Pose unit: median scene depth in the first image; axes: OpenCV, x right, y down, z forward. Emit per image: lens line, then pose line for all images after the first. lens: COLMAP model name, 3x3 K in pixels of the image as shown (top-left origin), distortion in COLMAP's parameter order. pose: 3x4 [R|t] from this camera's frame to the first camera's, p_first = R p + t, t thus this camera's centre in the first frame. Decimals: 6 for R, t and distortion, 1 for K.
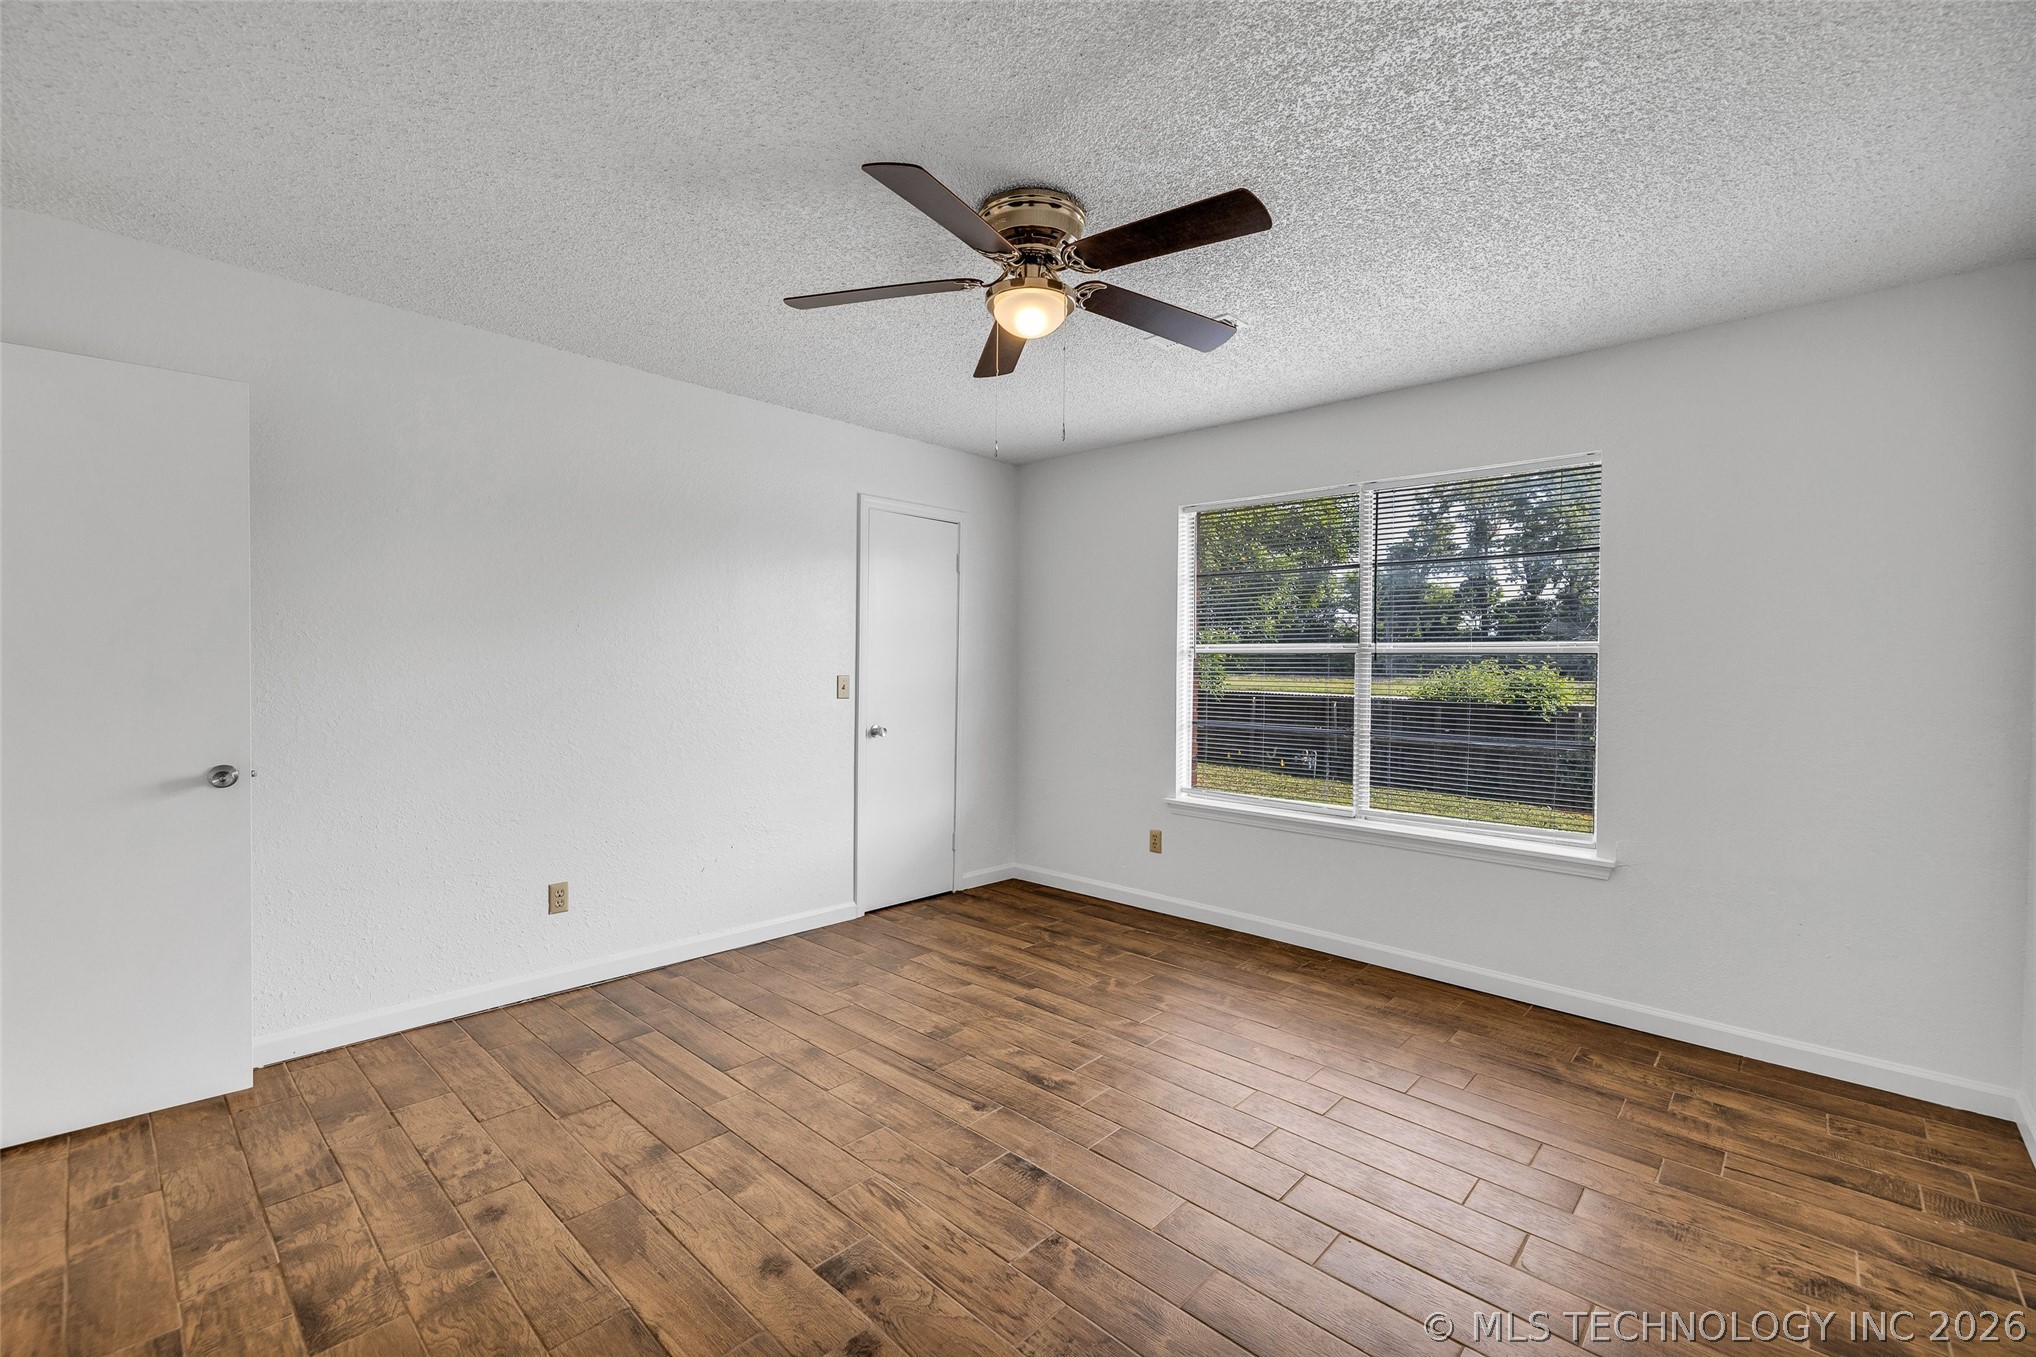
lens RADIAL K [[865.9, 0, 1013.8], [0, 865.9, 674.0], [0, 0, 1]] dist [0.001732, 0.000690]
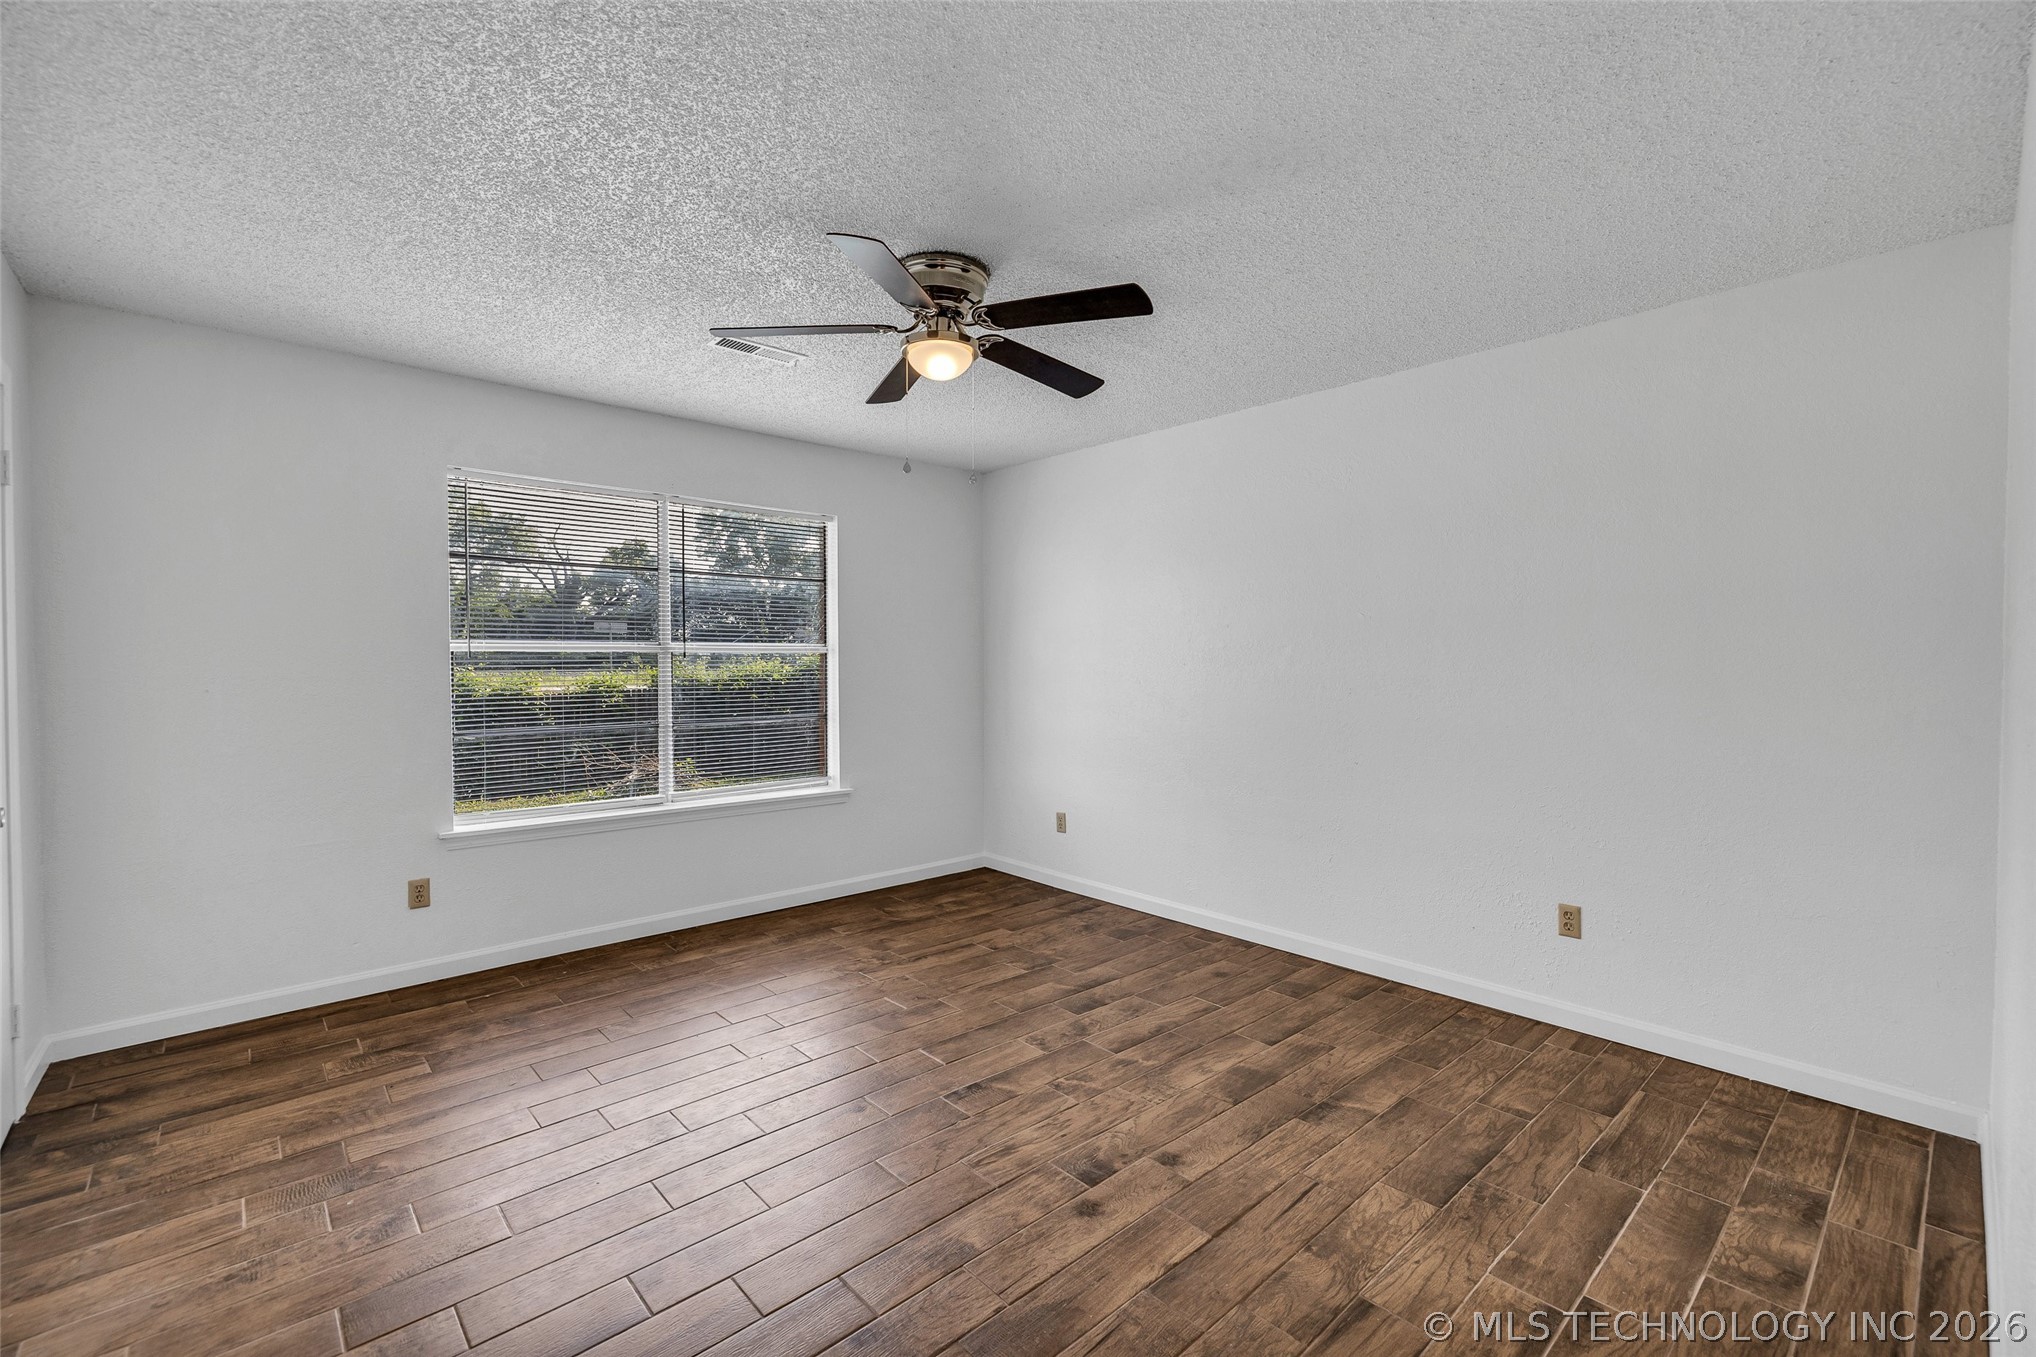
lens RADIAL K [[865.9, 0, 1021.7], [0, 865.9, 670.0], [0, 0, 1]] dist [0.001732, 0.000690]
pose [[0.069830, -0.020766, 0.997343, -0.803166], [0.010249, 0.999745, 0.020098, -0.023084], [-0.997506, 0.008818, 0.070025, 0.578411]]
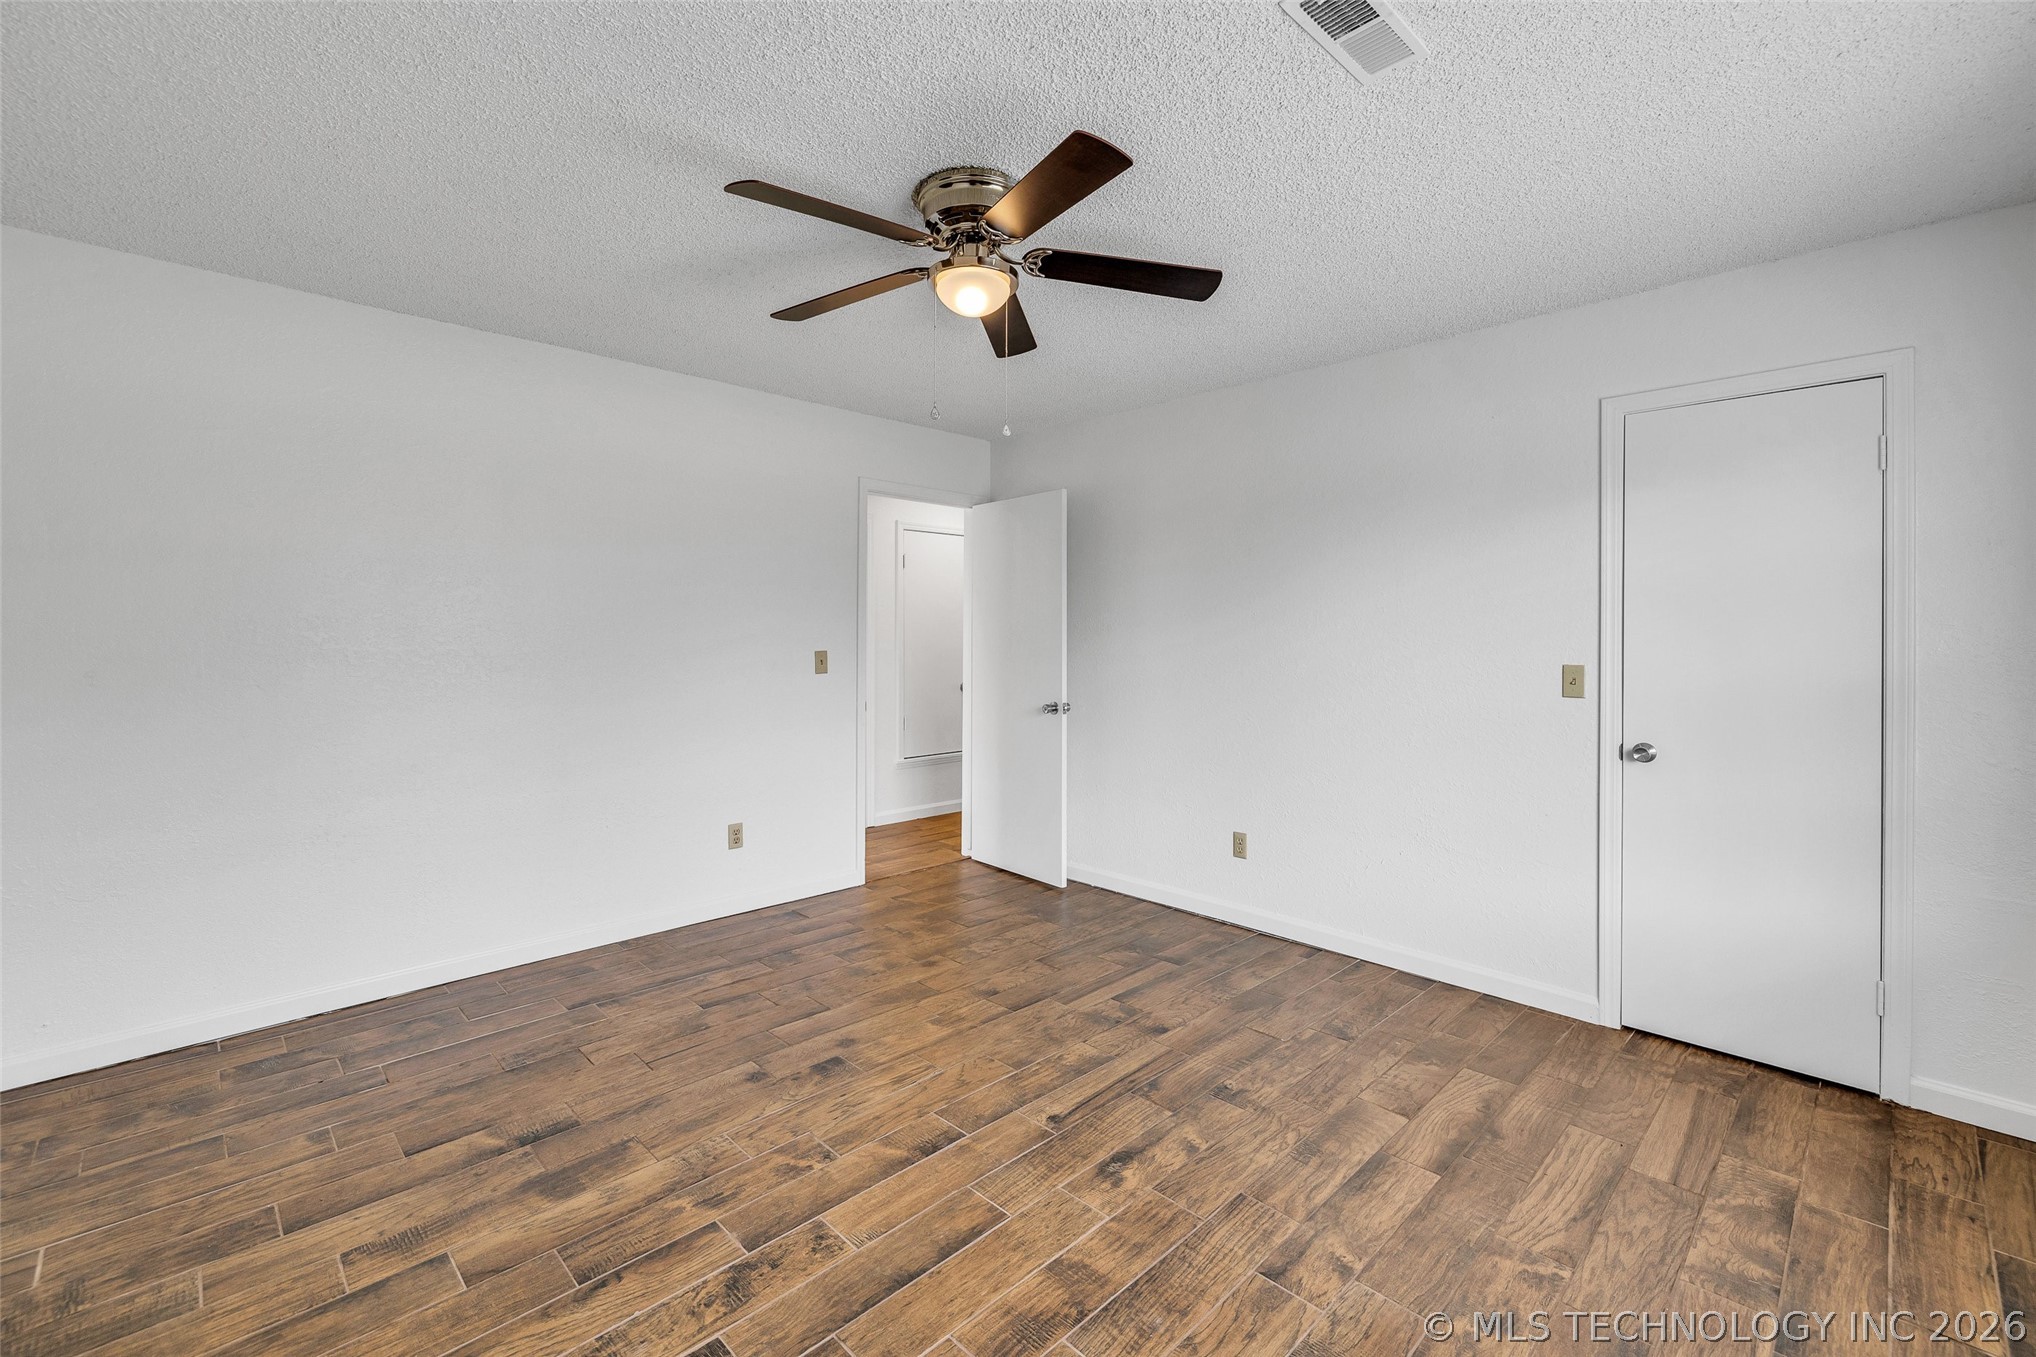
lens RADIAL K [[865.9, 0, 1011.3], [0, 865.9, 628.8], [0, 0, 1]] dist [0.001732, 0.000690]
pose [[-0.042878, -0.023279, -0.998809, 0.715046], [-0.017138, 0.999599, -0.022562, -0.005563], [0.998933, 0.016150, -0.043260, 0.774871]]
